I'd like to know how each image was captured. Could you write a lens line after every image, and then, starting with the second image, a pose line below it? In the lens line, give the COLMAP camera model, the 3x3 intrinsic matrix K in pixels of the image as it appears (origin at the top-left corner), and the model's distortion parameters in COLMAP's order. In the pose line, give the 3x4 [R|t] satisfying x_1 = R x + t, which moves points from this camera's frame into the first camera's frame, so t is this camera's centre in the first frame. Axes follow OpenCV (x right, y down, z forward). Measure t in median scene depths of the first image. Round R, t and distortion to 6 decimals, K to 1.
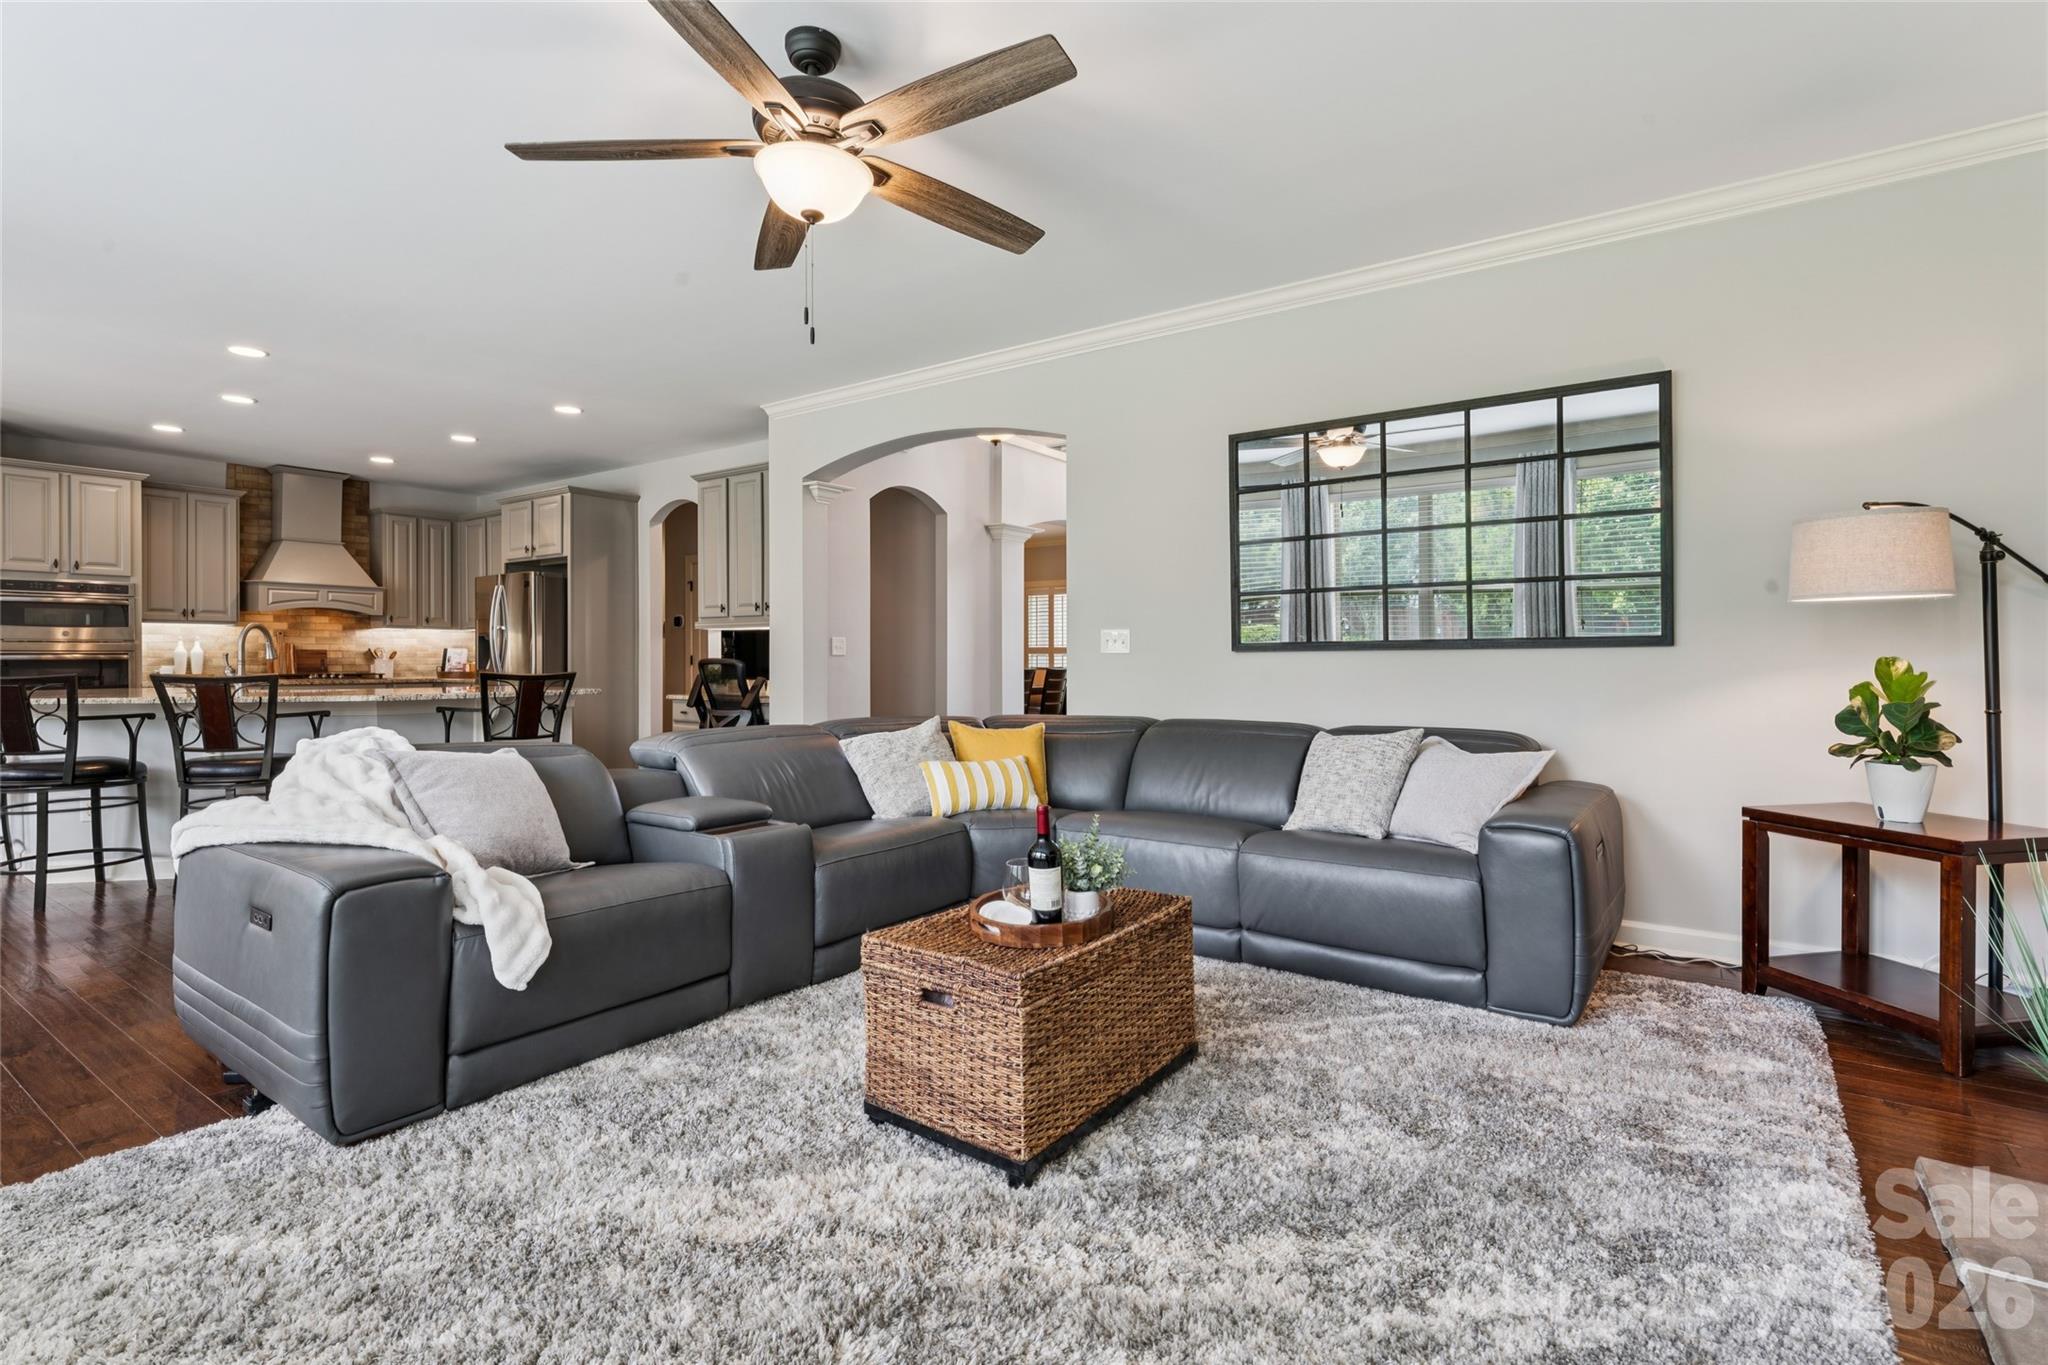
lens RADIAL K [[976.4, 0, 1020.0], [0, 976.4, 658.2], [0, 0, 1]] dist [-0.001923, -0.000186]
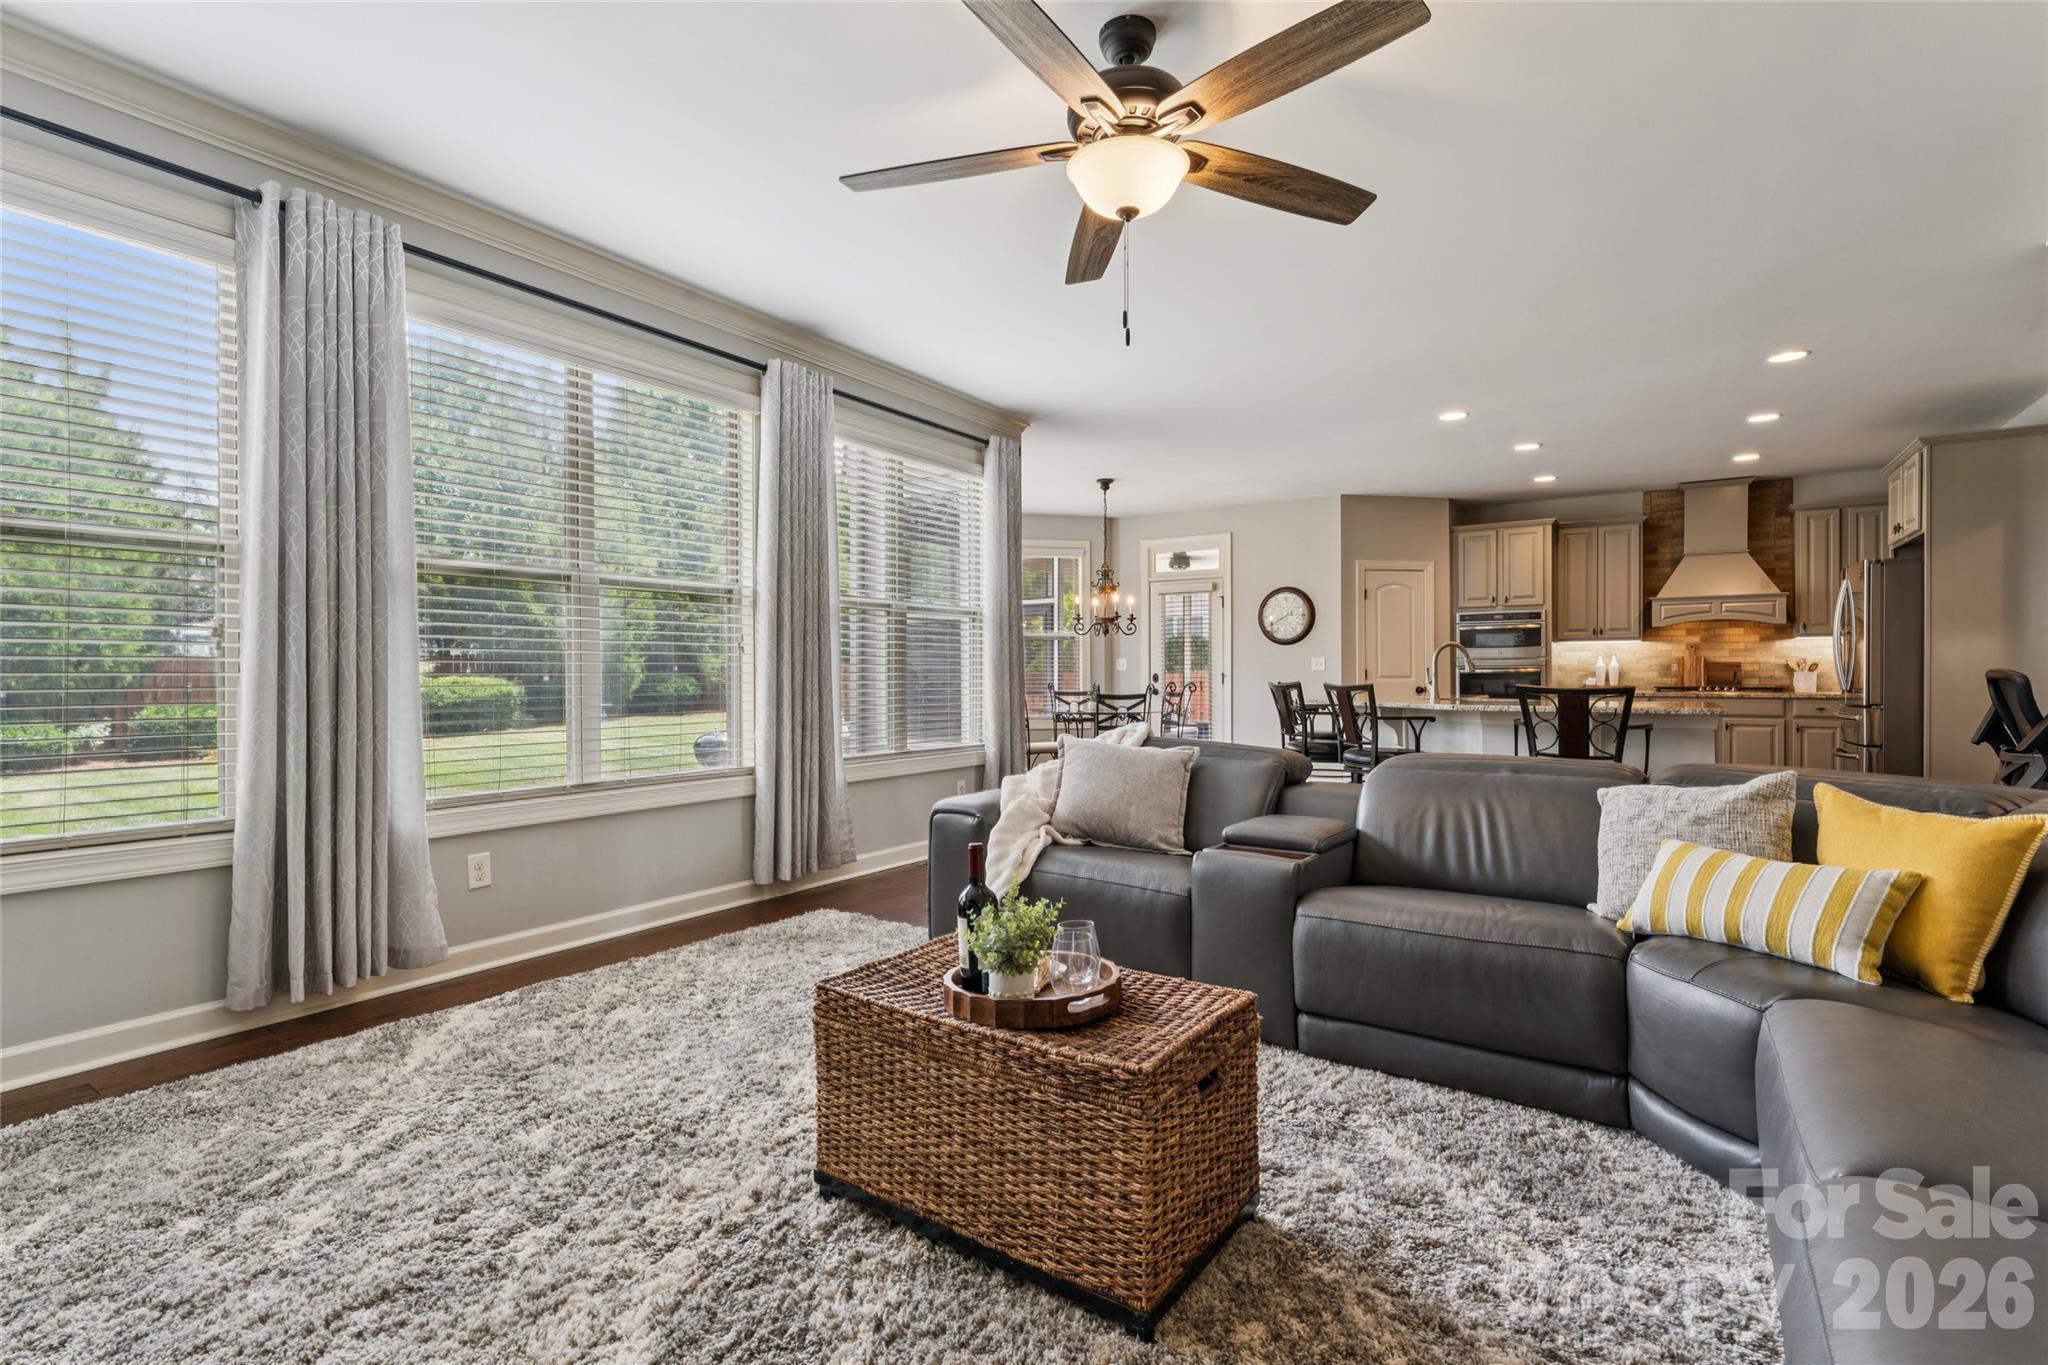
lens RADIAL K [[954.2, 0, 1024.0], [0, 954.2, 682.5], [0, 0, 1]] dist [0.000234, 0.000018]
pose [[0.023830, 0.009018, -0.999675, 0.244160], [0.003858, 0.999951, 0.009112, 0.000327], [0.999709, -0.004074, 0.023794, 0.293090]]
